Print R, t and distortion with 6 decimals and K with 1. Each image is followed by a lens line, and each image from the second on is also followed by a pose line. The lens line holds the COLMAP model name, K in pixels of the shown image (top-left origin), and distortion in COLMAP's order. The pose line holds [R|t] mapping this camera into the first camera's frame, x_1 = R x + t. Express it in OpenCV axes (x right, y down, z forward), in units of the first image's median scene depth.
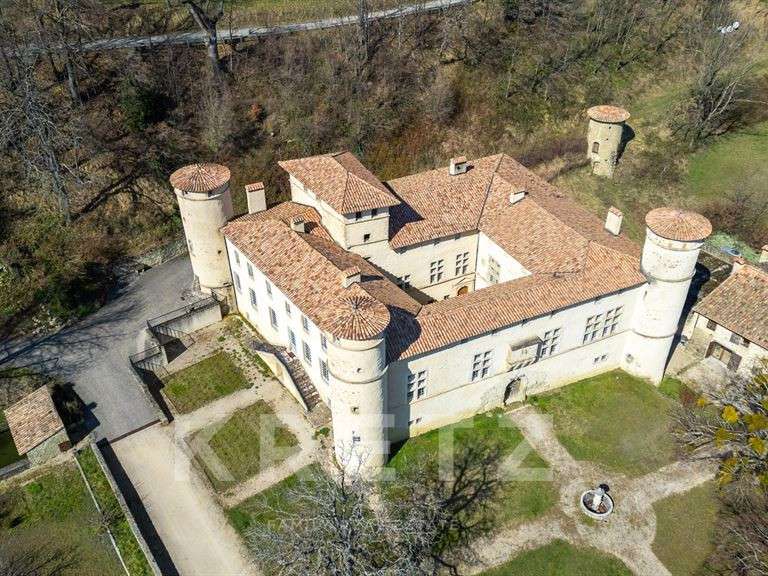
lens RADIAL K [[719.6, 0, 400.2], [0, 719.6, 286.7], [0, 0, 1]] dist [0.122981, -0.163600]
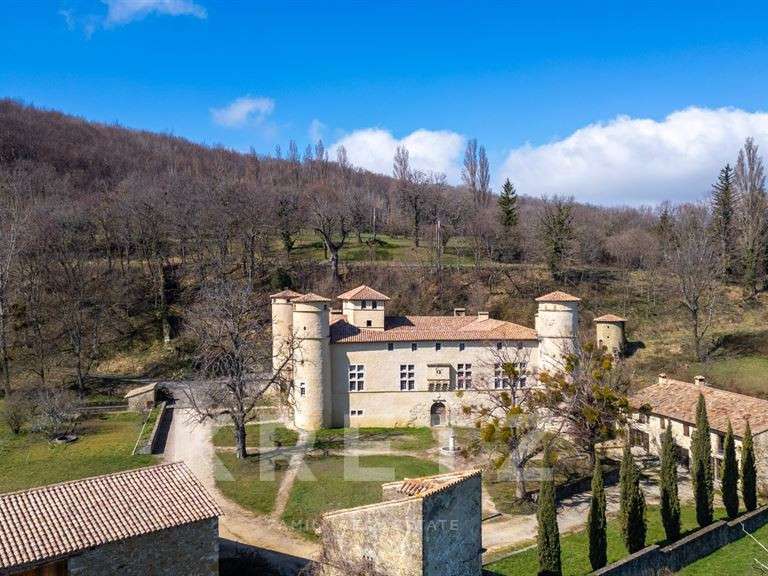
lens RADIAL K [[719.6, 0, 400.2], [0, 719.6, 286.7], [0, 0, 1]] dist [0.122981, -0.163600]
pose [[0.932405, -0.003017, -0.361402, 0.586095], [-0.201841, 0.825146, -0.527632, 0.682063], [0.299801, 0.564912, 0.768761, -0.195443]]
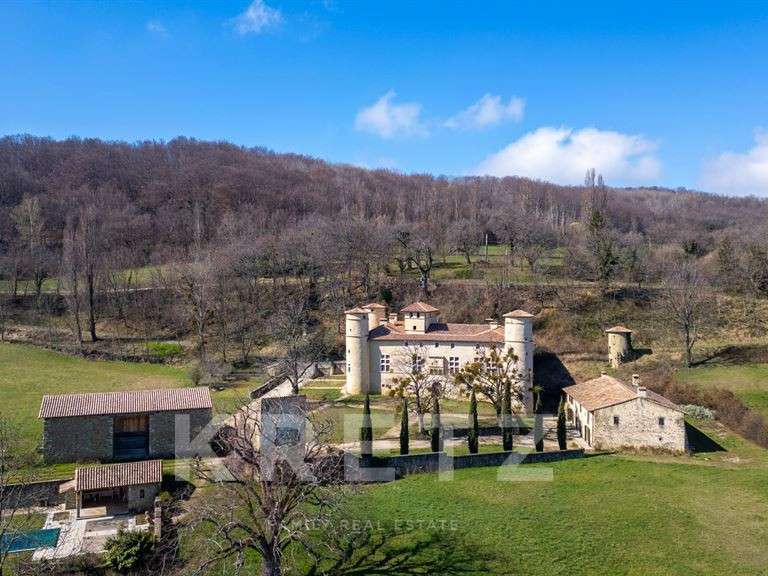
lens RADIAL K [[719.6, 0, 400.2], [0, 719.6, 286.7], [0, 0, 1]] dist [0.122981, -0.163600]
pose [[0.759368, 0.006984, -0.650624, 1.412323], [-0.375267, 0.821577, -0.429170, 0.825115], [0.531540, 0.570055, 0.626499, -0.496891]]
